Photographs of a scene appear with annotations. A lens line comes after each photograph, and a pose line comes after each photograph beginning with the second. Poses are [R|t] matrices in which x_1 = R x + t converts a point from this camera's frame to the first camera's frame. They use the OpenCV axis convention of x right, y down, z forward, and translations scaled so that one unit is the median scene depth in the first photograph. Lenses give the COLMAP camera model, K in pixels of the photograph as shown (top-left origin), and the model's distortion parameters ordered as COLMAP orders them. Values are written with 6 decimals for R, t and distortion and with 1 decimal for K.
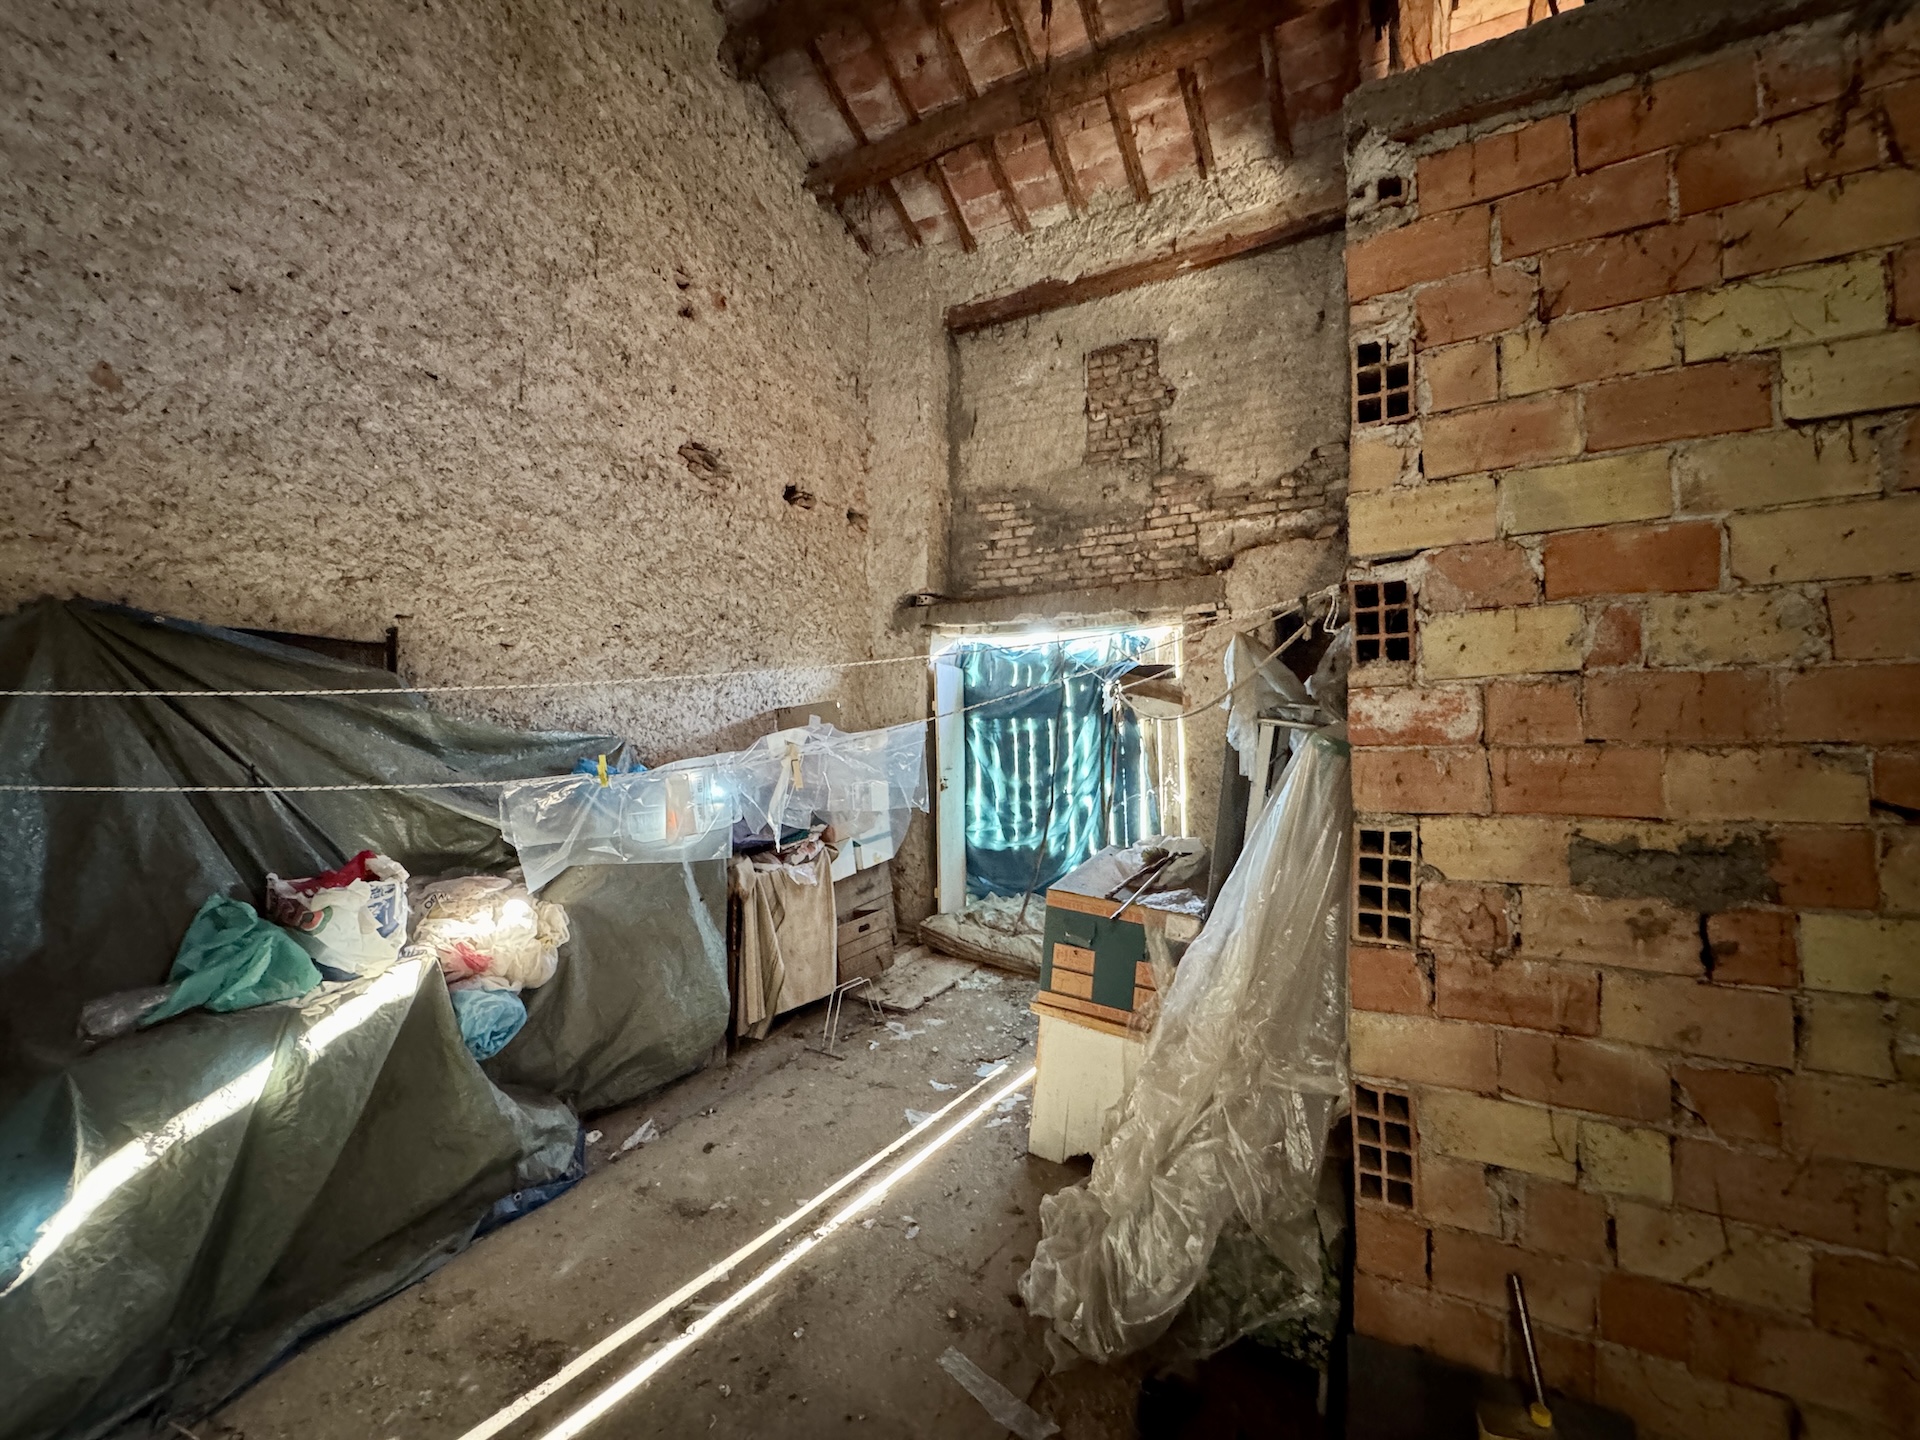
lens RADIAL K [[760.8, 0, 960.8], [0, 760.8, 715.4], [0, 0, 1]] dist [-0.002711, 0.000276]
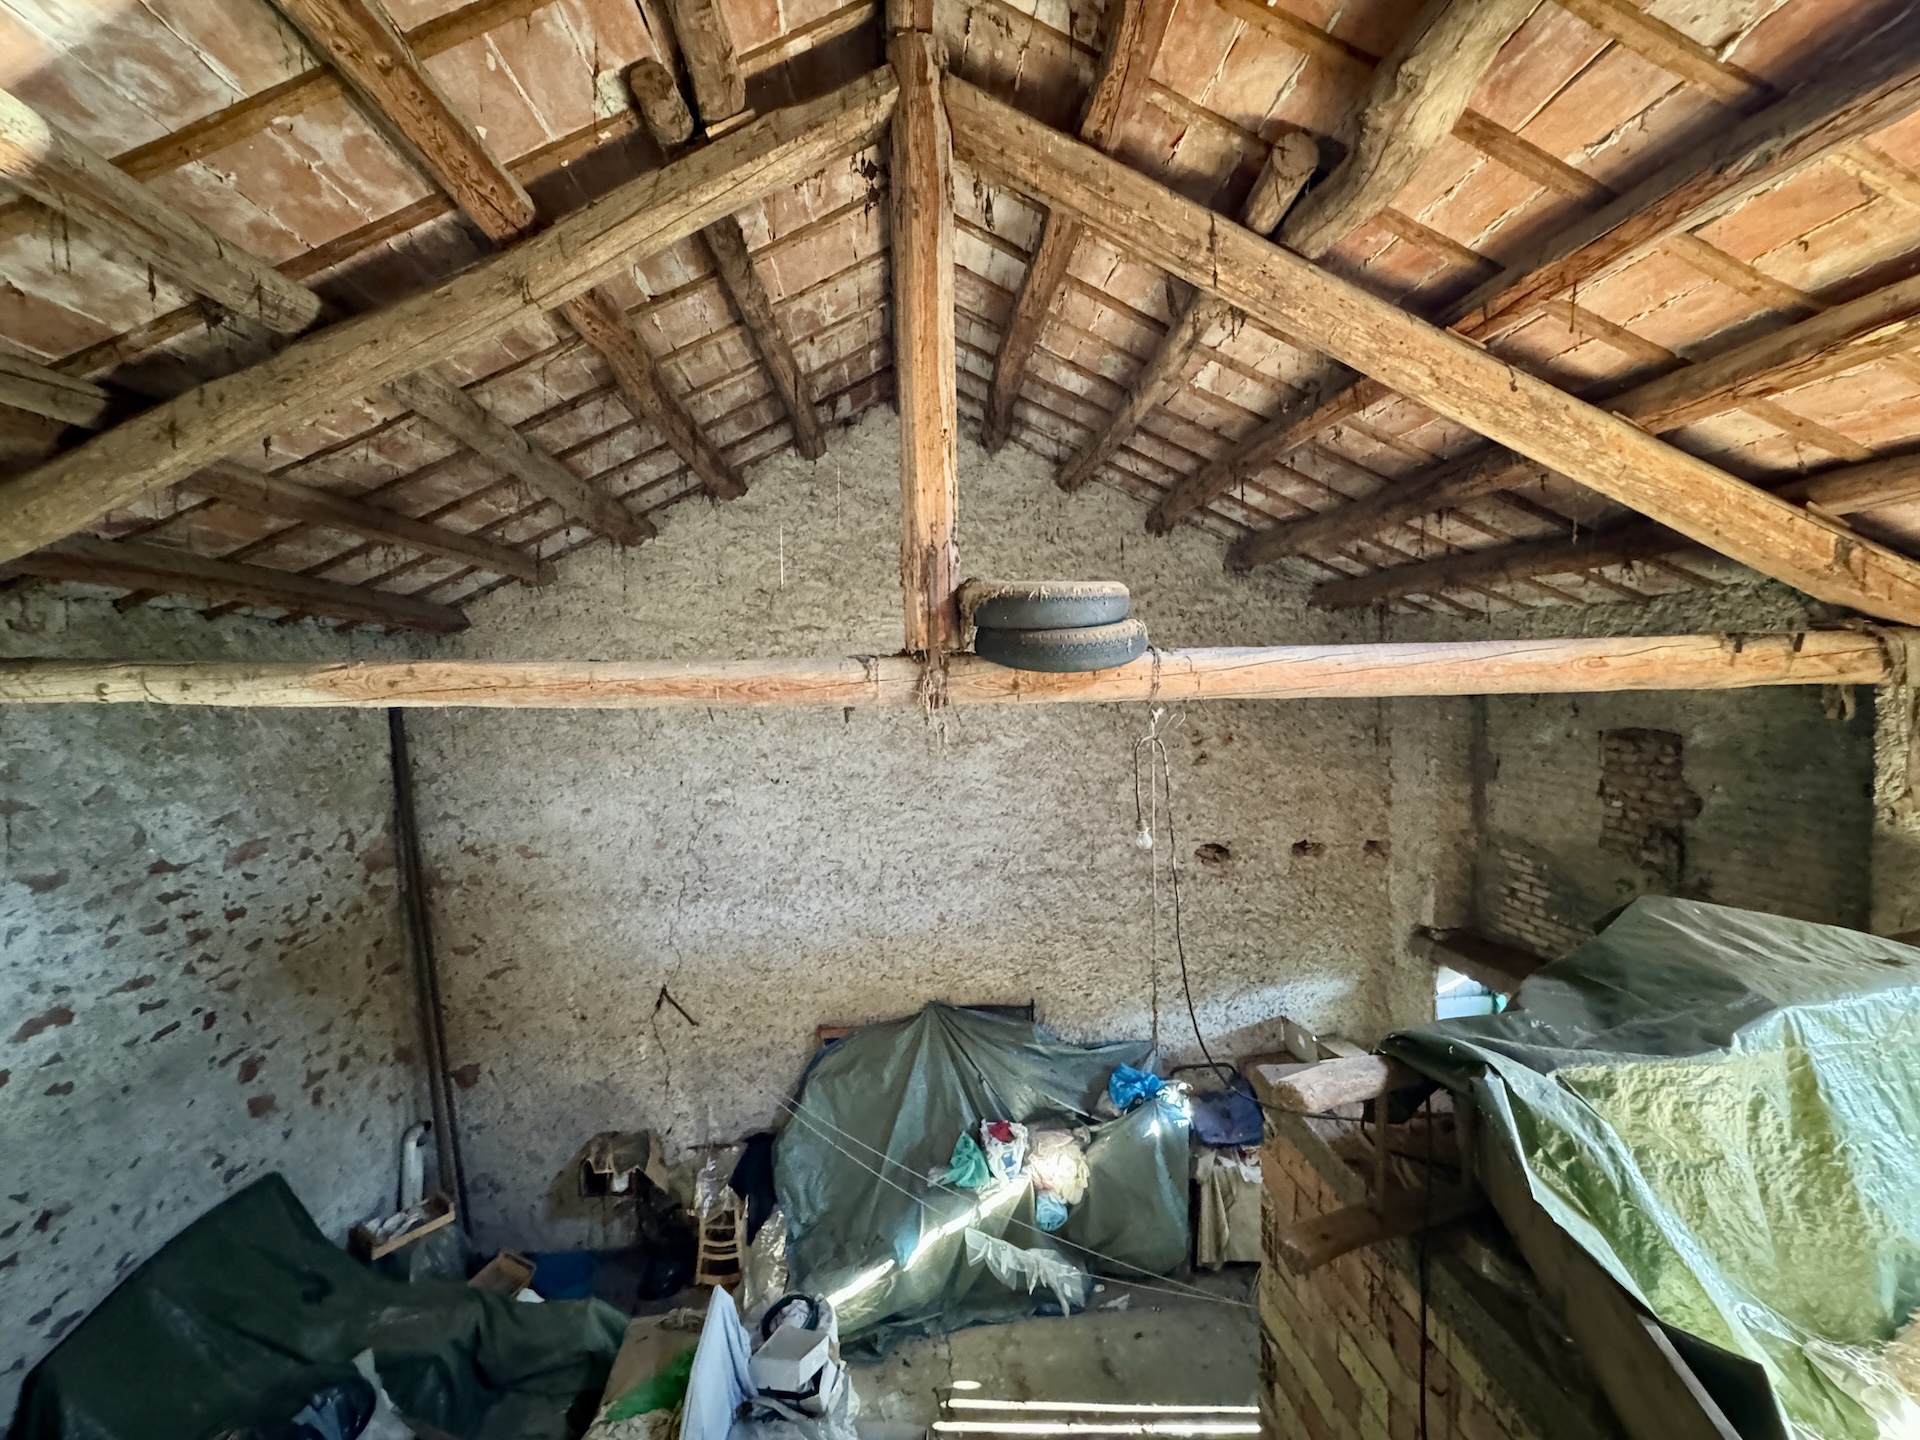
lens RADIAL K [[760.8, 0, 962.2], [0, 760.8, 715.6], [0, 0, 1]] dist [-0.002711, 0.000276]
pose [[0.548988, 0.014606, -0.835702, 0.730551], [0.026047, 0.999063, 0.034572, -0.777647], [0.835424, -0.040747, 0.548093, -0.250741]]
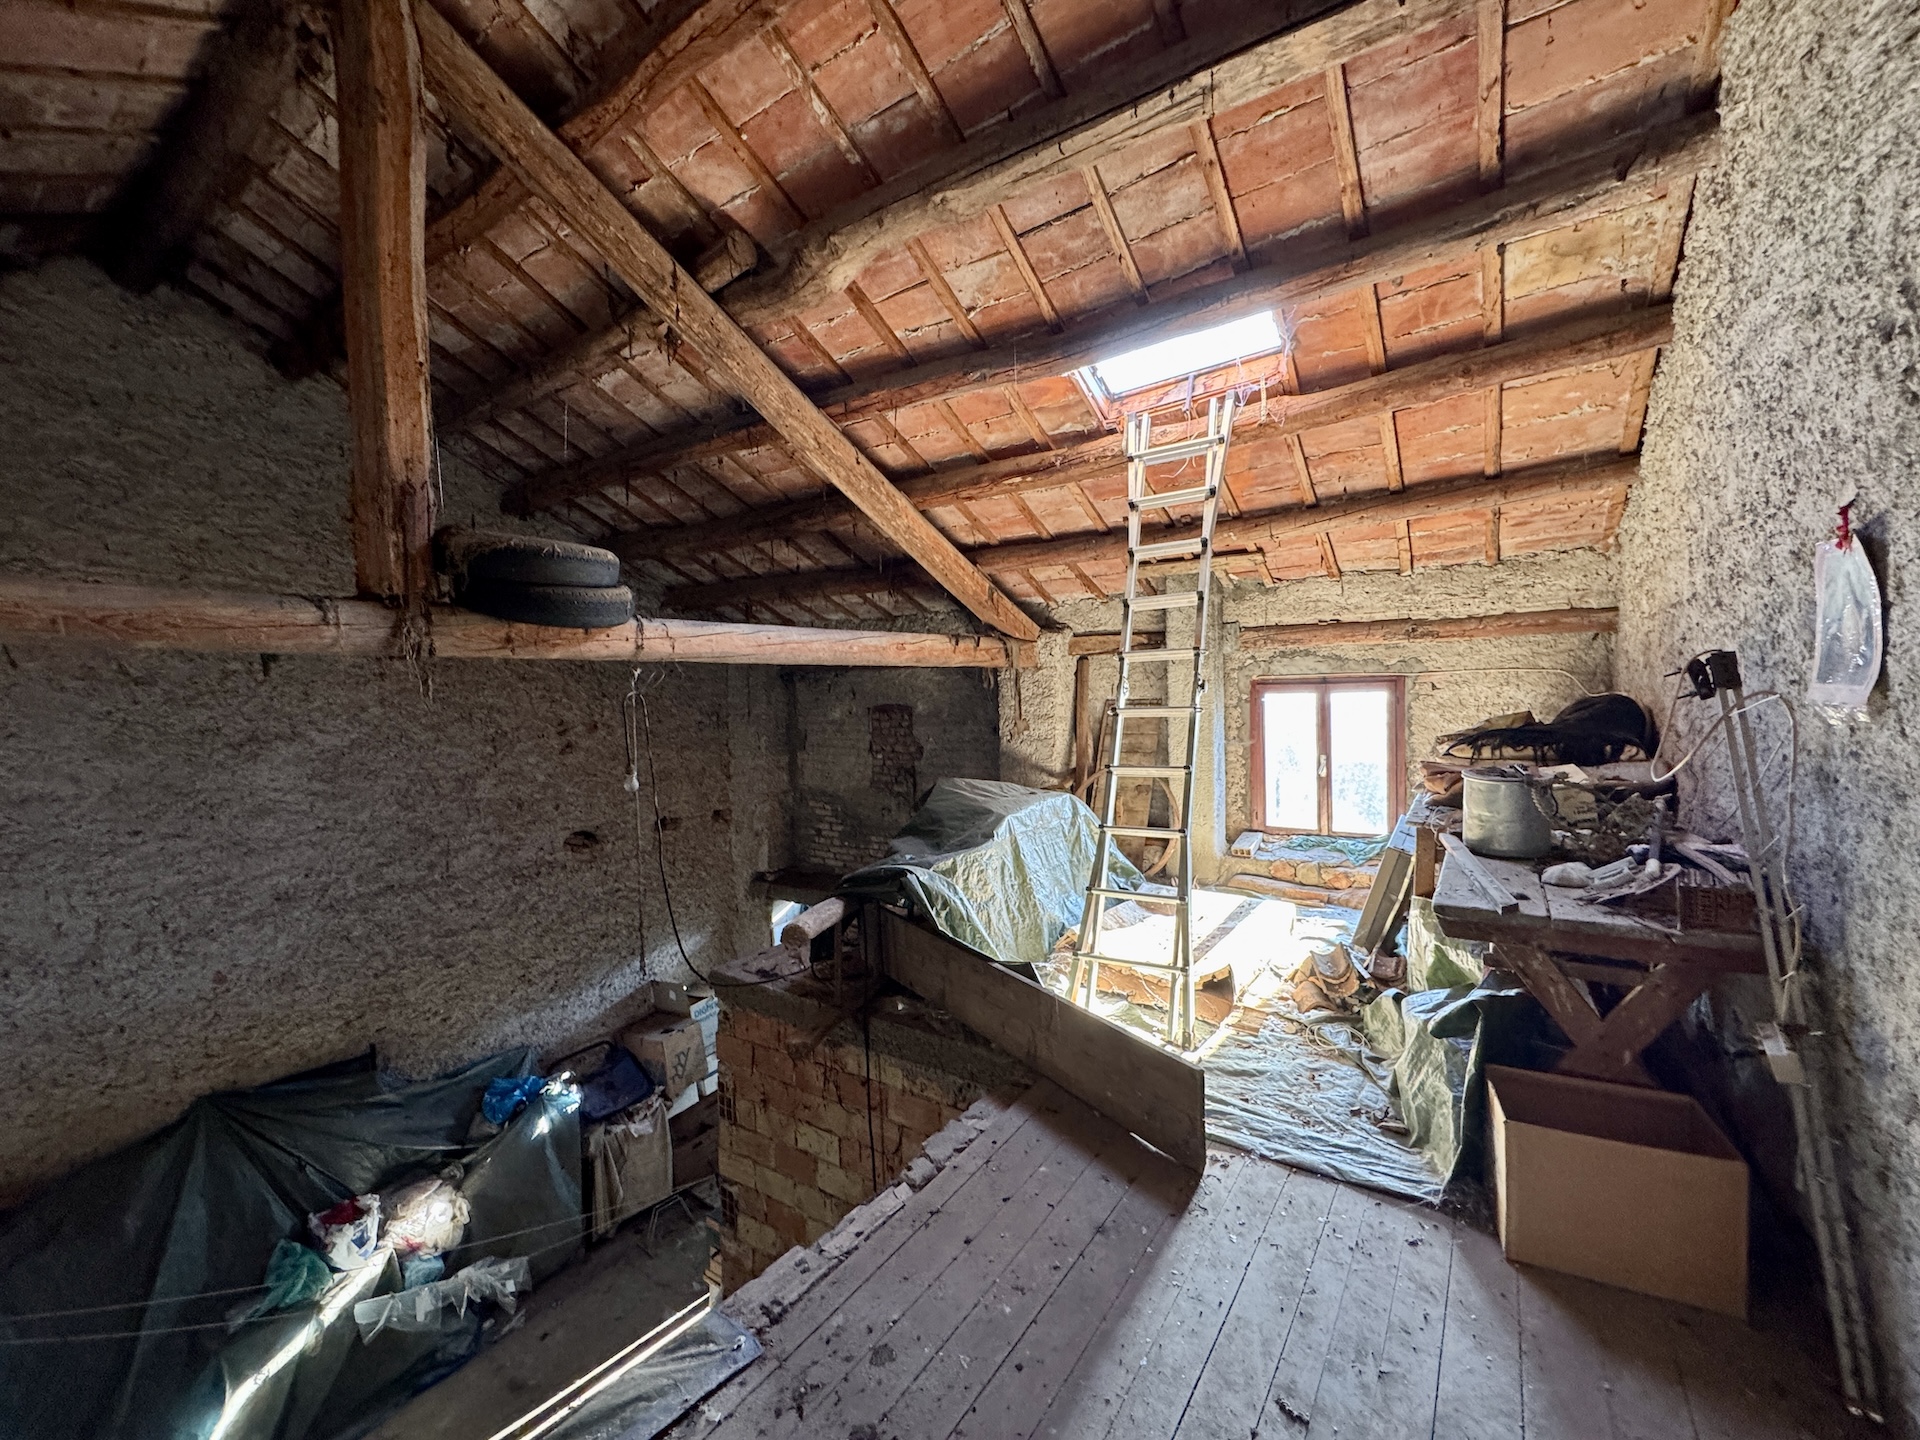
lens RADIAL K [[760.8, 0, 961.6], [0, 760.8, 715.8], [0, 0, 1]] dist [-0.002711, 0.000276]
pose [[0.994980, -0.021507, -0.097739, 0.656165], [0.025499, 0.998883, 0.039782, -0.725443], [0.096774, -0.042075, 0.994417, -0.493085]]
